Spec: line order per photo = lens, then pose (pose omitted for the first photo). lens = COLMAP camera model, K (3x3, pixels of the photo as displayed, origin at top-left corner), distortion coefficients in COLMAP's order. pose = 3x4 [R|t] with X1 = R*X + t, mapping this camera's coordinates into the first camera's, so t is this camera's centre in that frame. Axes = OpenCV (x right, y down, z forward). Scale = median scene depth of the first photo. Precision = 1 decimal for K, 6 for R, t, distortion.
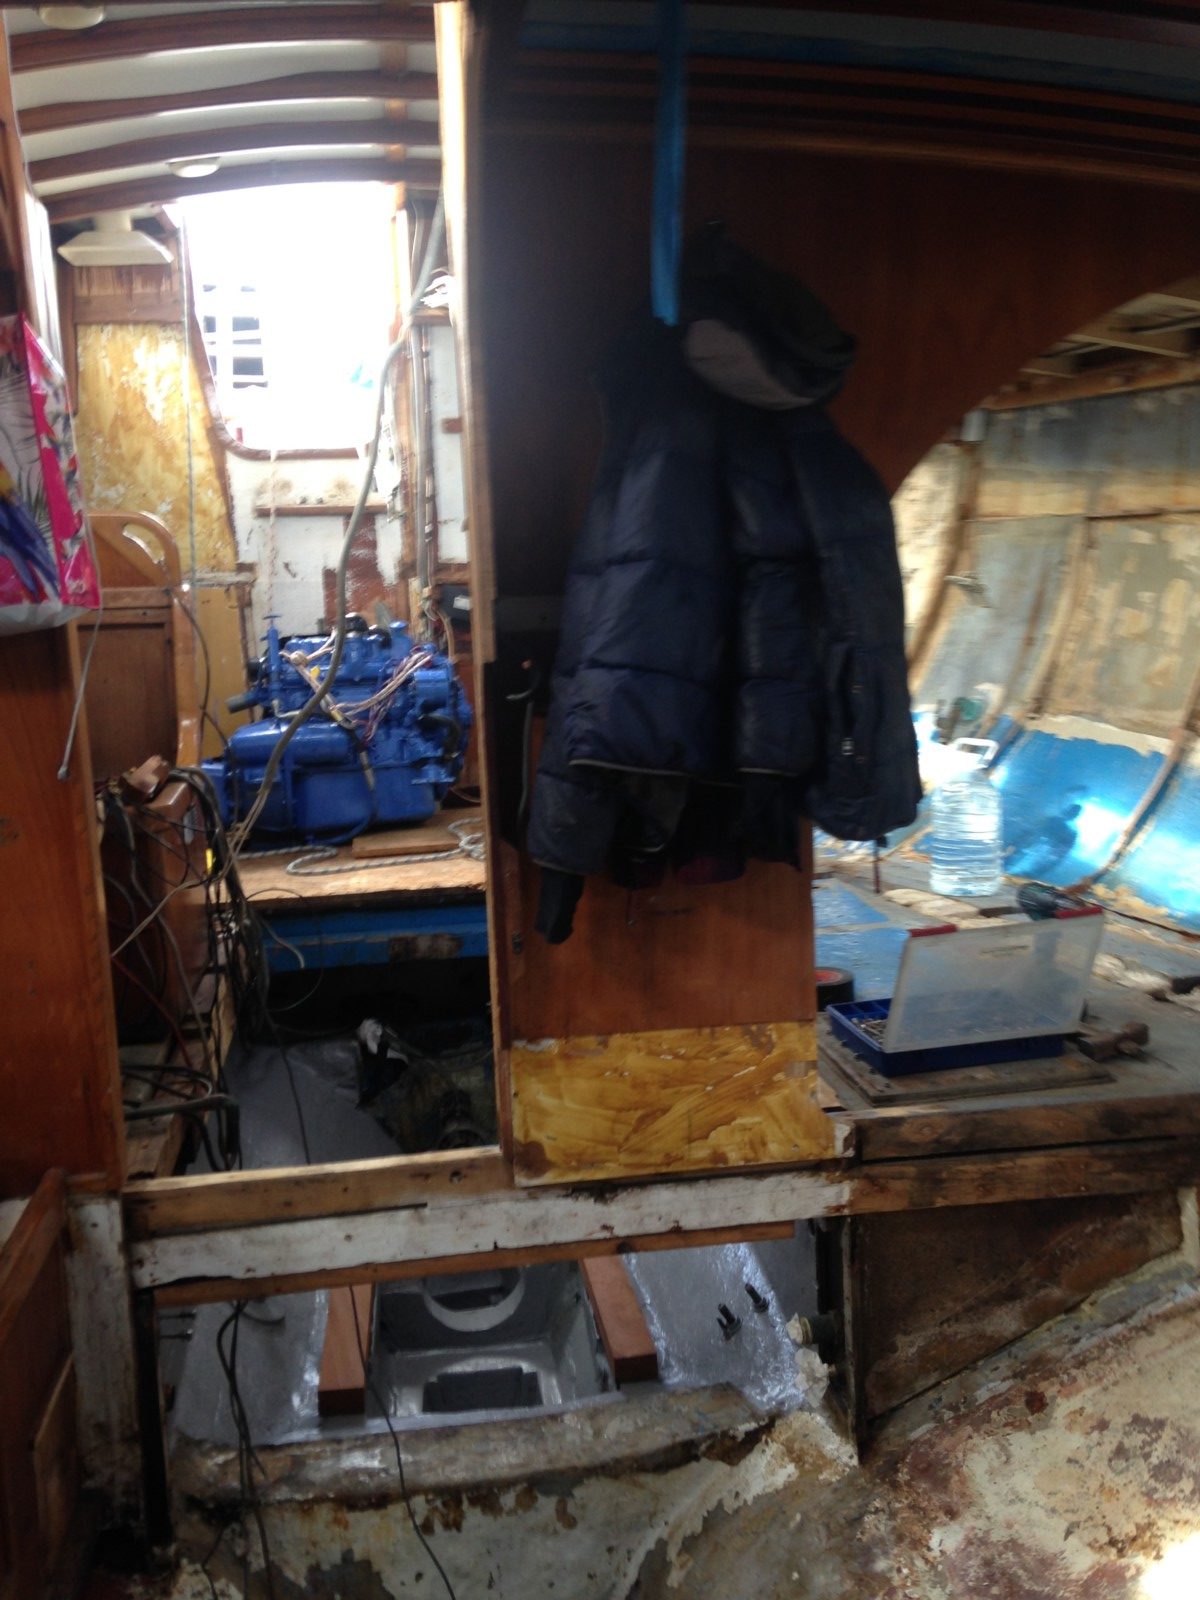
lens RADIAL K [[1537.1, 0, 598.9], [0, 1537.1, 801.8], [0, 0, 1]] dist [0.020794, 0.000000]
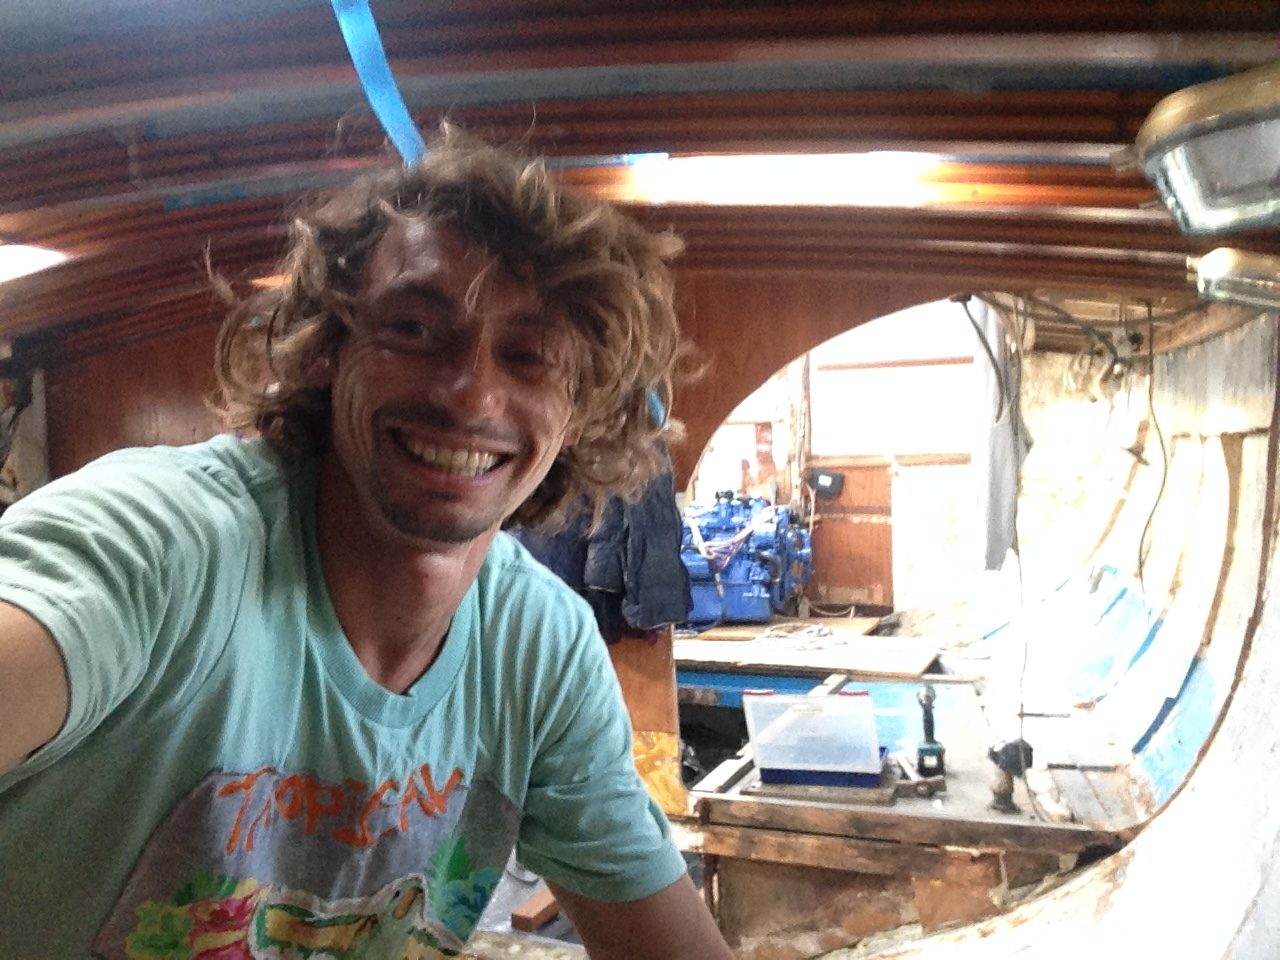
lens RADIAL K [[1229.7, 0, 642.0], [0, 1229.7, 482.3], [0, 0, 1]] dist [0.020794, 0.000000]
pose [[0.864457, 0.027236, -0.501968, 0.757965], [-0.081161, 0.992993, -0.085892, -0.020200], [0.496112, 0.114990, 0.860611, -0.262993]]
